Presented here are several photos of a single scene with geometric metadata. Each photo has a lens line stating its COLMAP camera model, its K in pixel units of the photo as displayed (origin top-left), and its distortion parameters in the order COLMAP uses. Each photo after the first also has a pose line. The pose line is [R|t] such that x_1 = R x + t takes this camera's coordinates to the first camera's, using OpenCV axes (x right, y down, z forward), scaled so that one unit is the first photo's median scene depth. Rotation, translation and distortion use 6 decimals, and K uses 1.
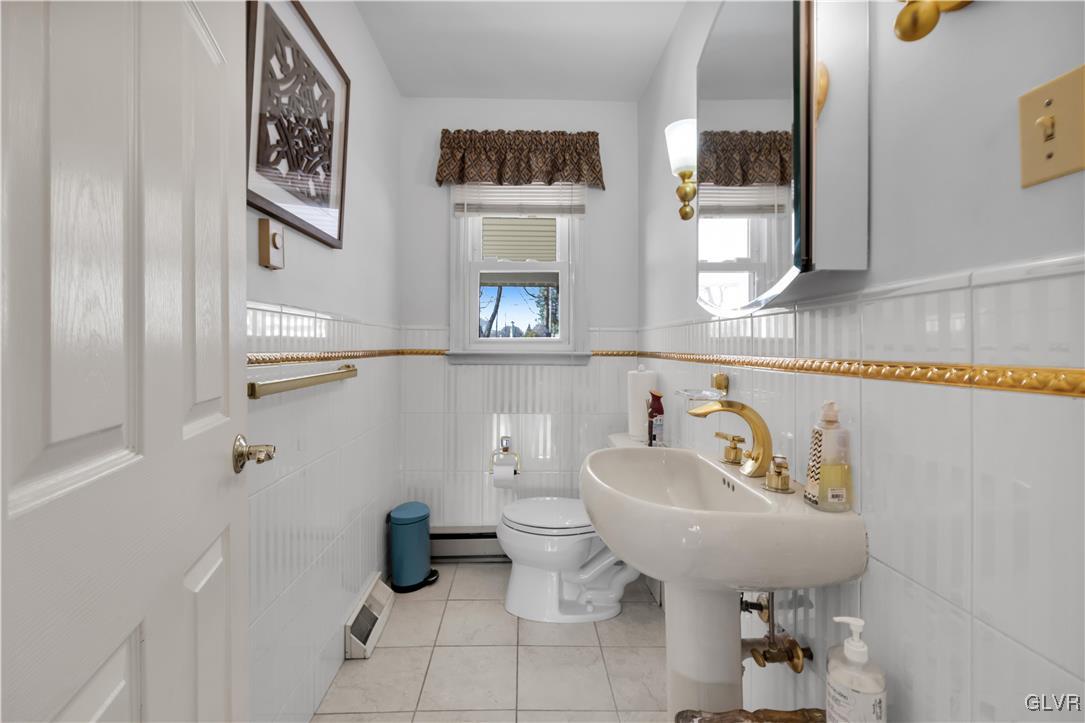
lens RADIAL K [[479.1, 0, 540.2], [0, 479.1, 341.3], [0, 0, 1]] dist [-0.001444, -0.001128]
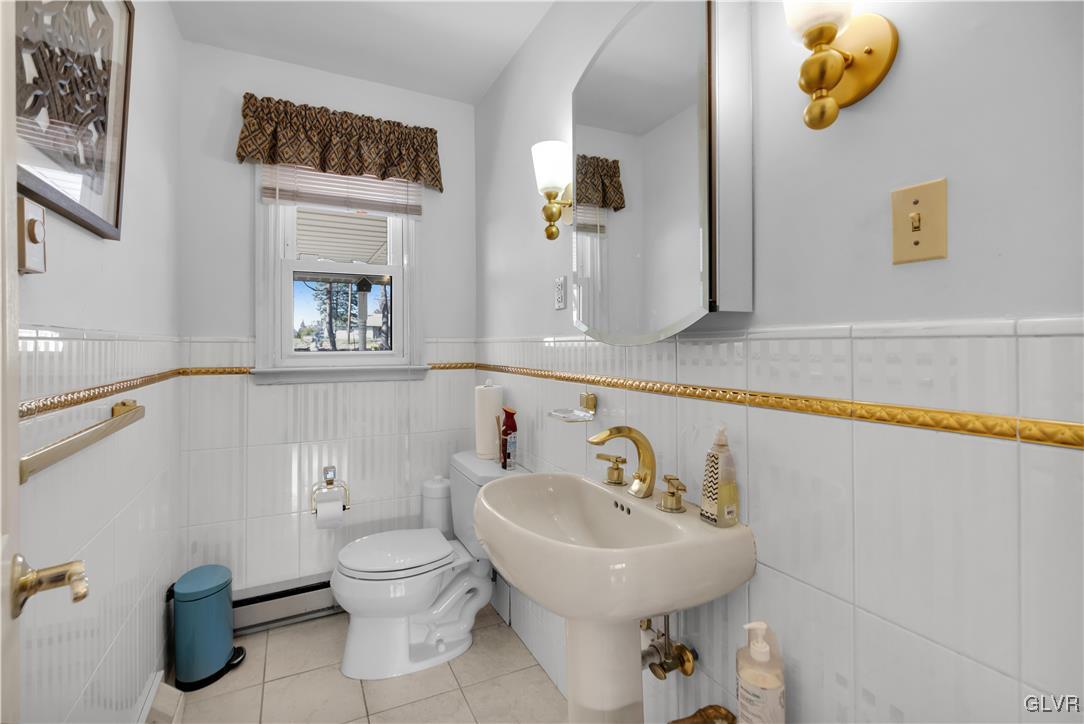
lens RADIAL K [[491.4, 0, 539.9], [0, 491.4, 337.8], [0, 0, 1]] dist [0.001331, -0.000334]
pose [[0.911580, 0.001498, 0.411119, -0.139939], [0.000027, 0.999993, -0.003703, -0.043340], [-0.411122, 0.003387, 0.911574, 0.070152]]
